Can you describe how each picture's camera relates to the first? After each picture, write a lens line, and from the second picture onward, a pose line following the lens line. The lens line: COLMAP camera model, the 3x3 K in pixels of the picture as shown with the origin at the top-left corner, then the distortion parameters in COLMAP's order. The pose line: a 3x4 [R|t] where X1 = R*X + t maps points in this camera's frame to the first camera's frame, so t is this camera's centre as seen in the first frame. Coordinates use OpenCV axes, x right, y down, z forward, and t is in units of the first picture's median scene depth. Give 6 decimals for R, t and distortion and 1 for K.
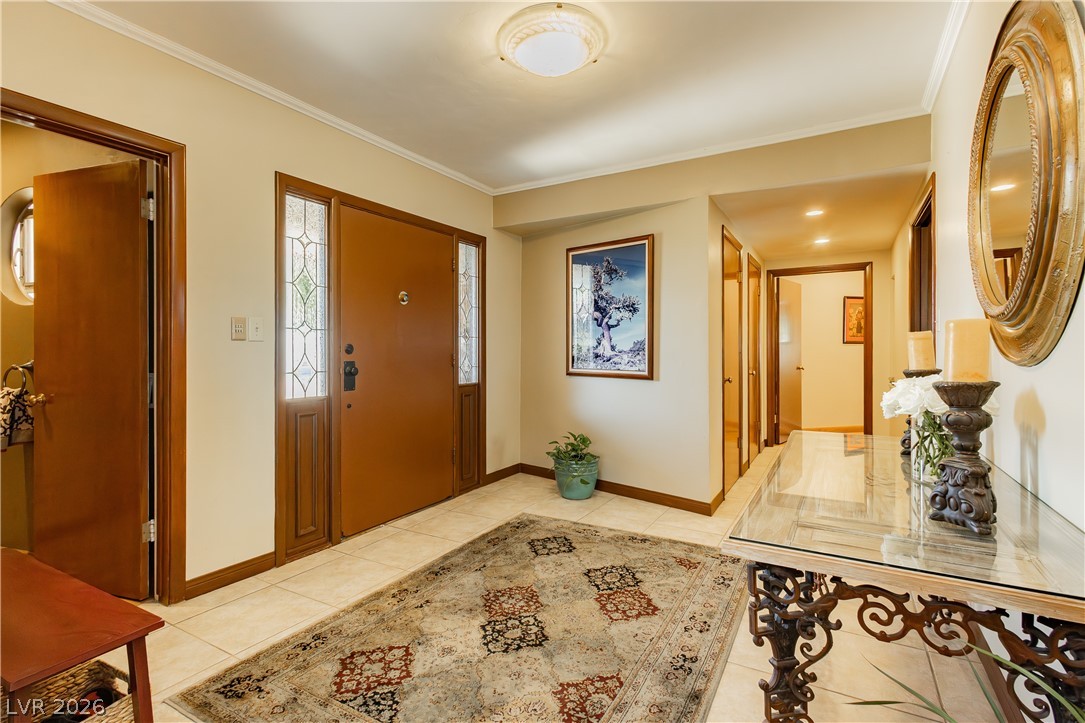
lens RADIAL K [[494.2, 0, 543.5], [0, 494.2, 355.1], [0, 0, 1]] dist [0.001714, 0.000034]
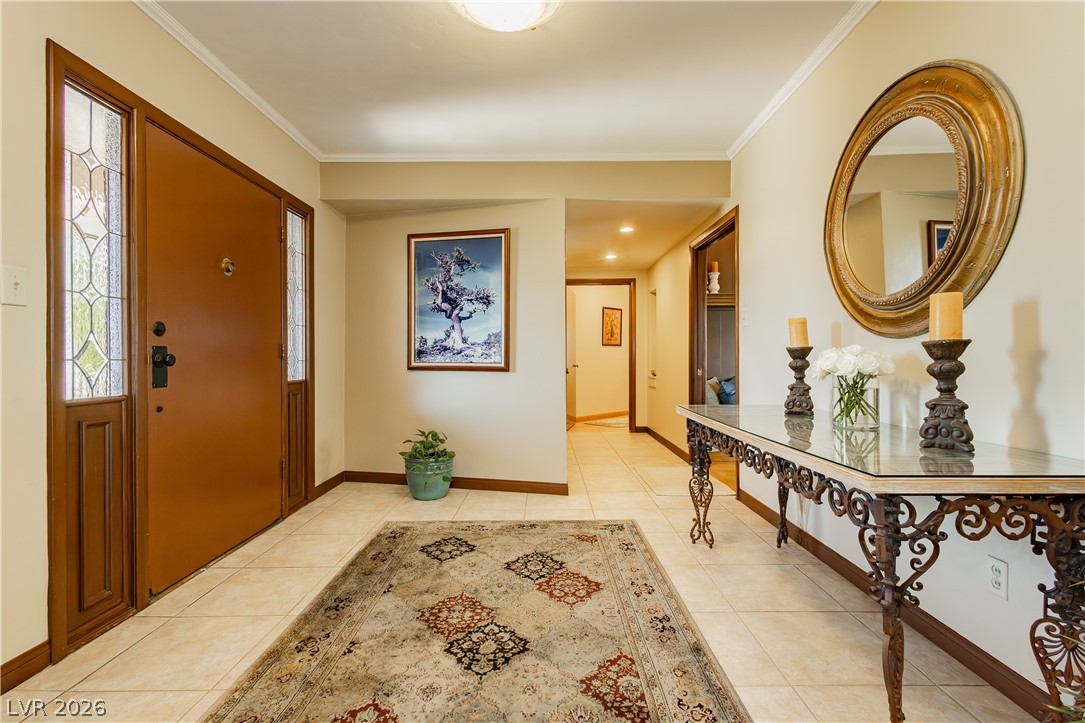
lens RADIAL K [[472.6, 0, 542.5], [0, 472.6, 361.5], [0, 0, 1]] dist [0.002306, 0.000045]
pose [[0.874544, -0.004699, 0.484924, -0.250935], [0.004044, 0.999989, 0.002396, 0.036173], [-0.484930, -0.000135, 0.874553, 0.144871]]
